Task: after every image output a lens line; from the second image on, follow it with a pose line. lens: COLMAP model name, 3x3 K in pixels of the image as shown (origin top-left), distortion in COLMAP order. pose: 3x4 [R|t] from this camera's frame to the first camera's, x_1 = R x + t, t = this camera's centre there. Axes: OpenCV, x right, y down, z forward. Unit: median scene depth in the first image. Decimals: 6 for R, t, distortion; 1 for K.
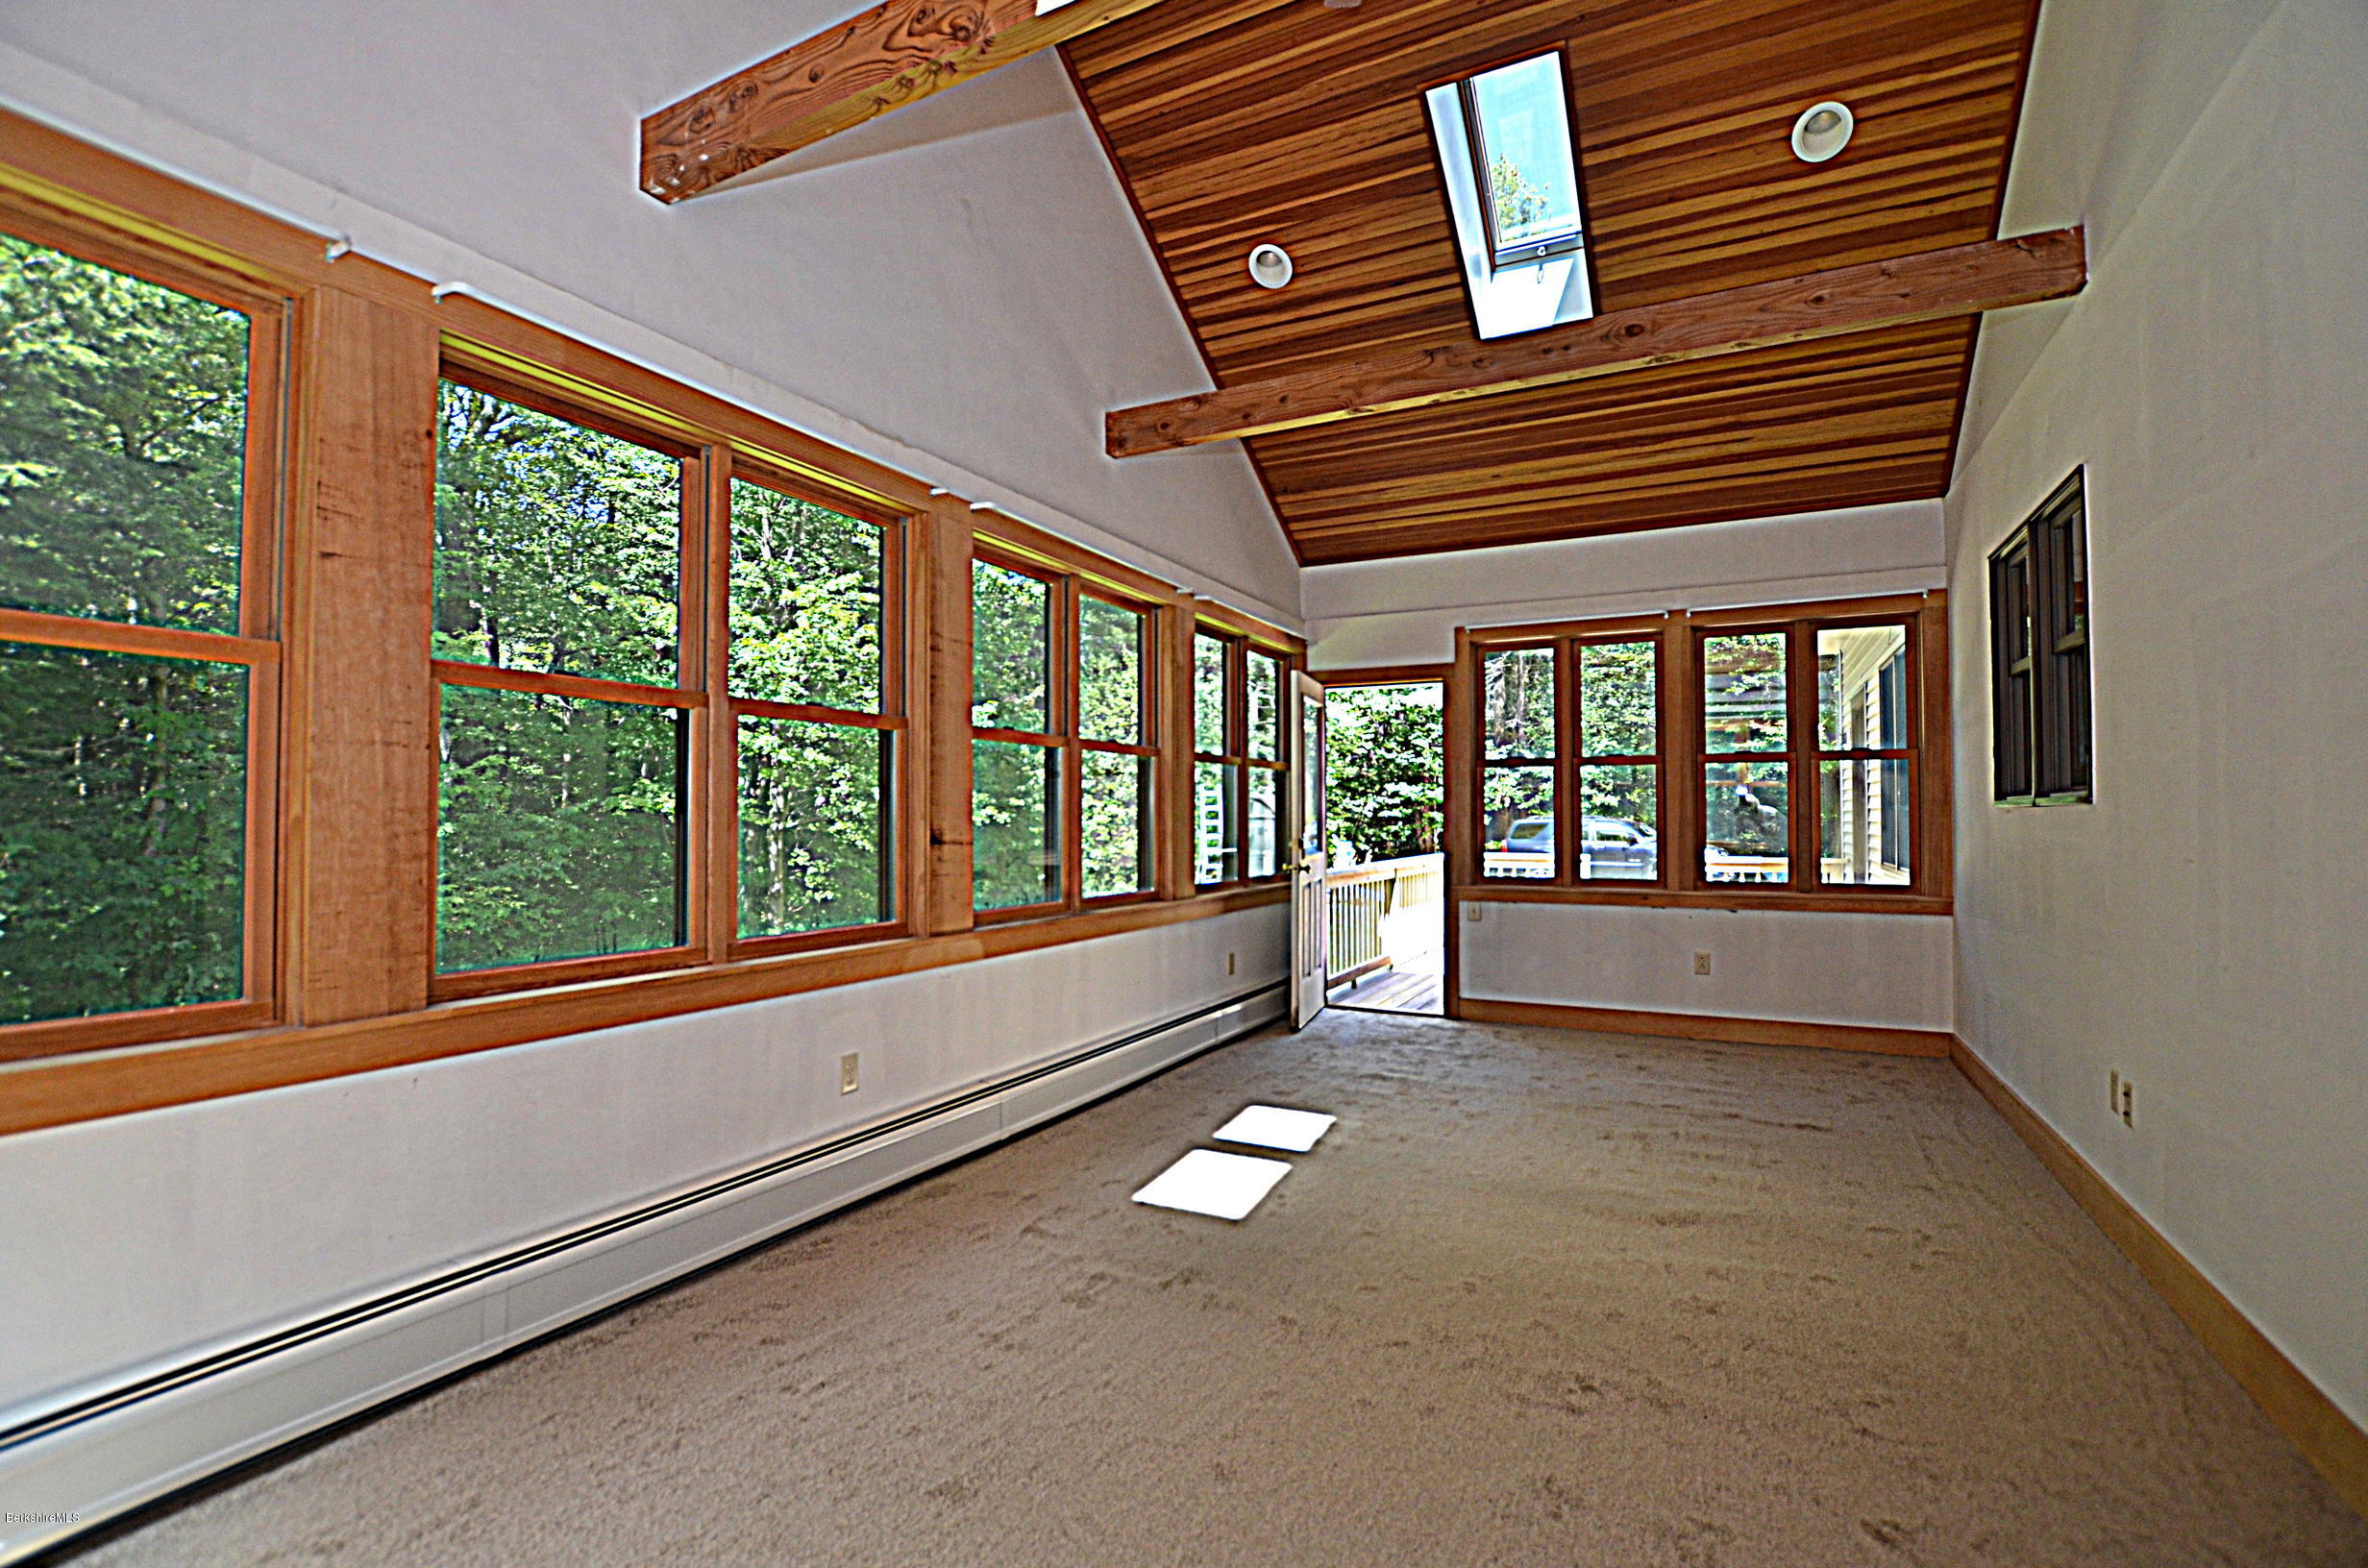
lens RADIAL K [[1037.2, 0, 1191.9], [0, 1037.2, 784.9], [0, 0, 1]] dist [-0.032995, 0.002474]
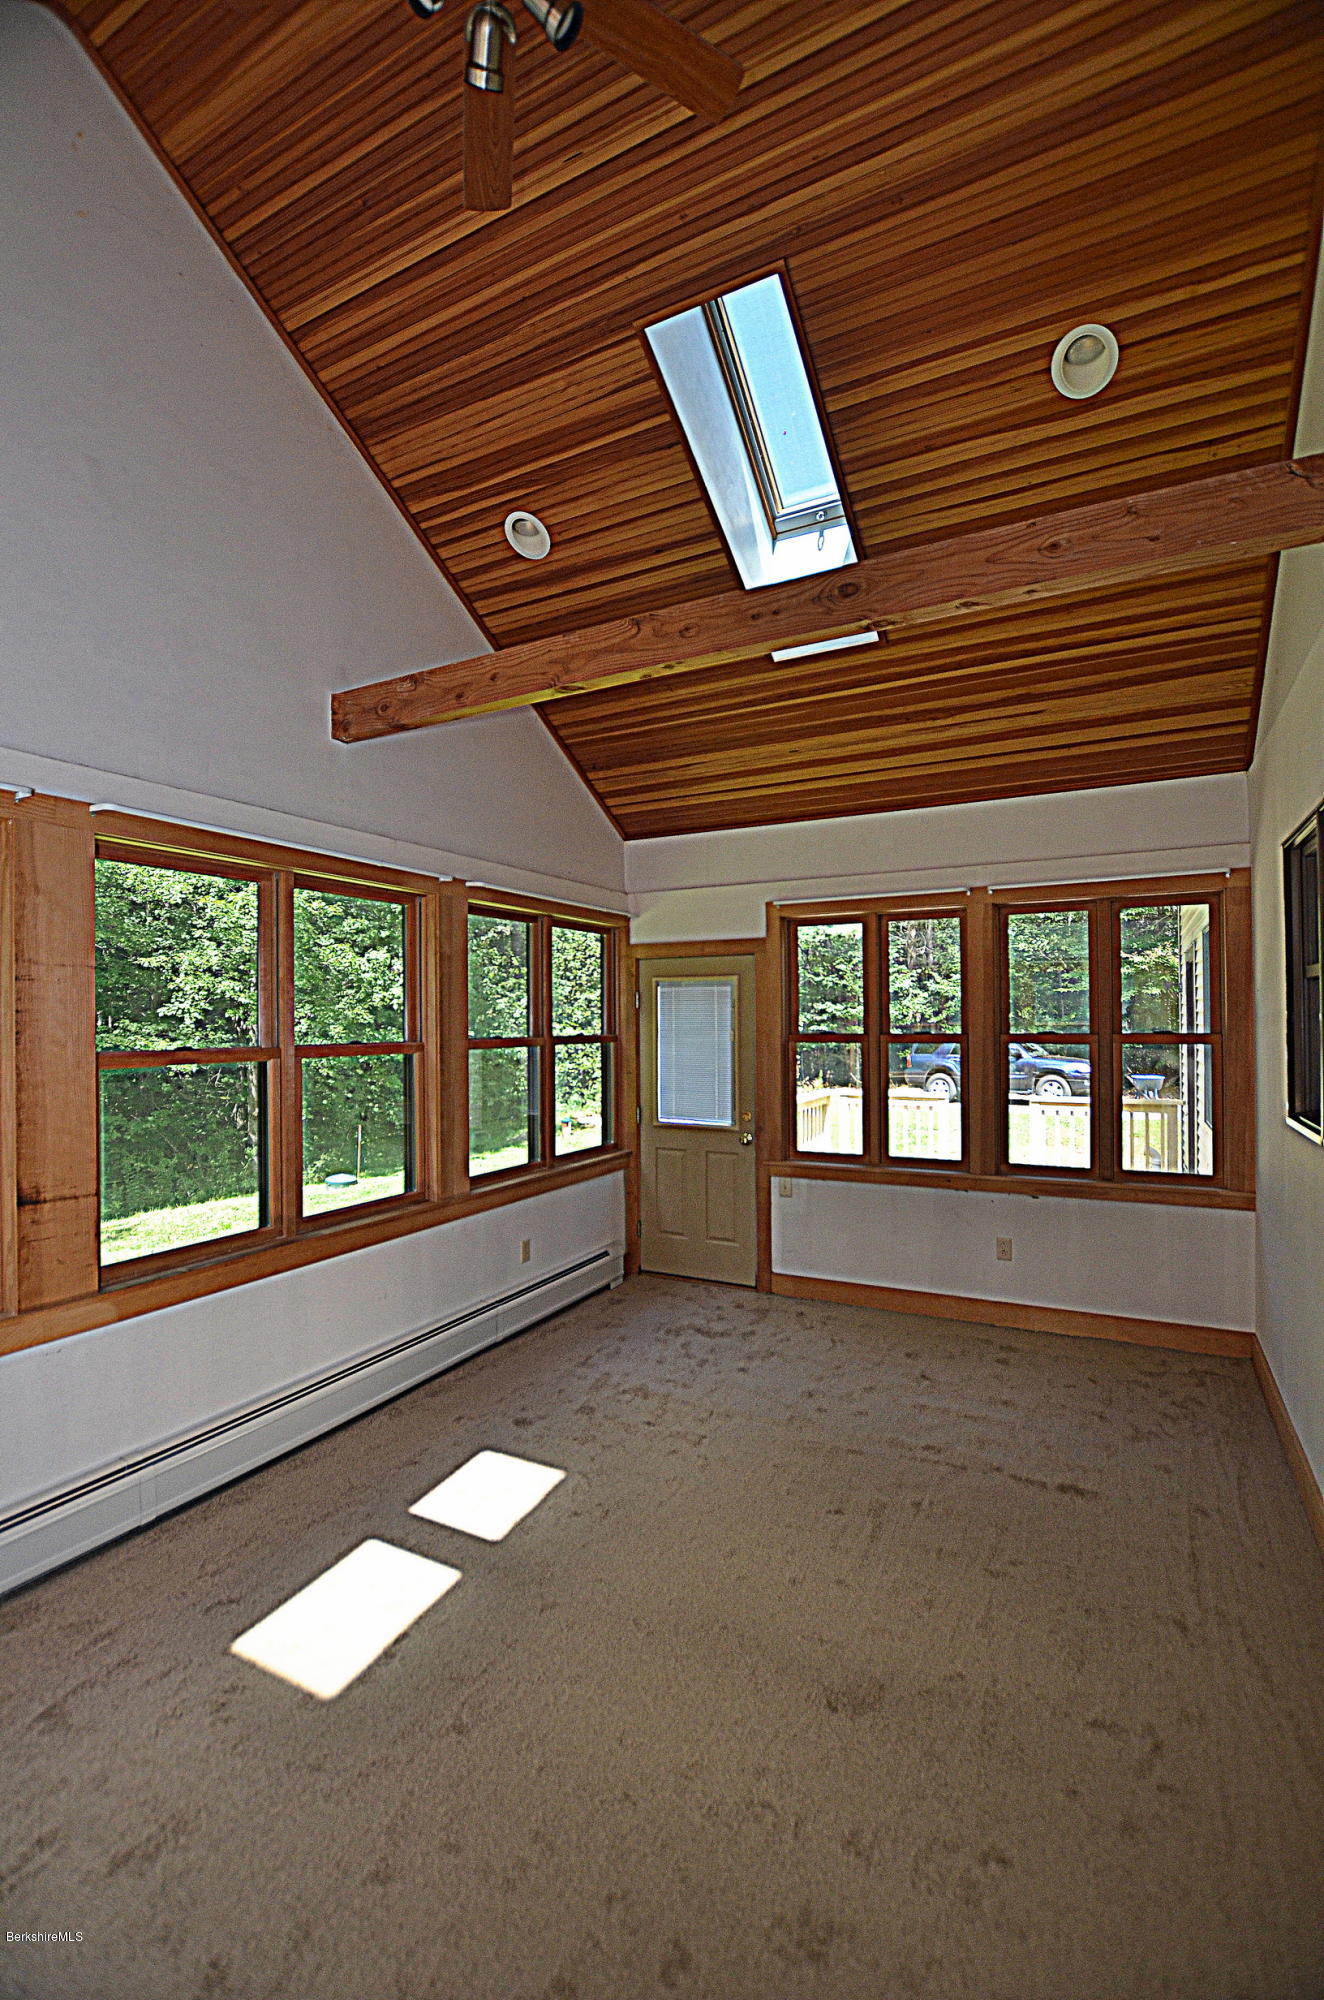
lens RADIAL K [[876.1, 0, 657.7], [0, 876.1, 1011.2], [0, 0, 1]] dist [-0.032995, 0.002474]
pose [[0.999960, -0.008778, -0.001602, 0.193162], [0.008796, 0.999895, 0.011538, -0.074646], [0.001501, -0.011552, 0.999932, 0.197180]]
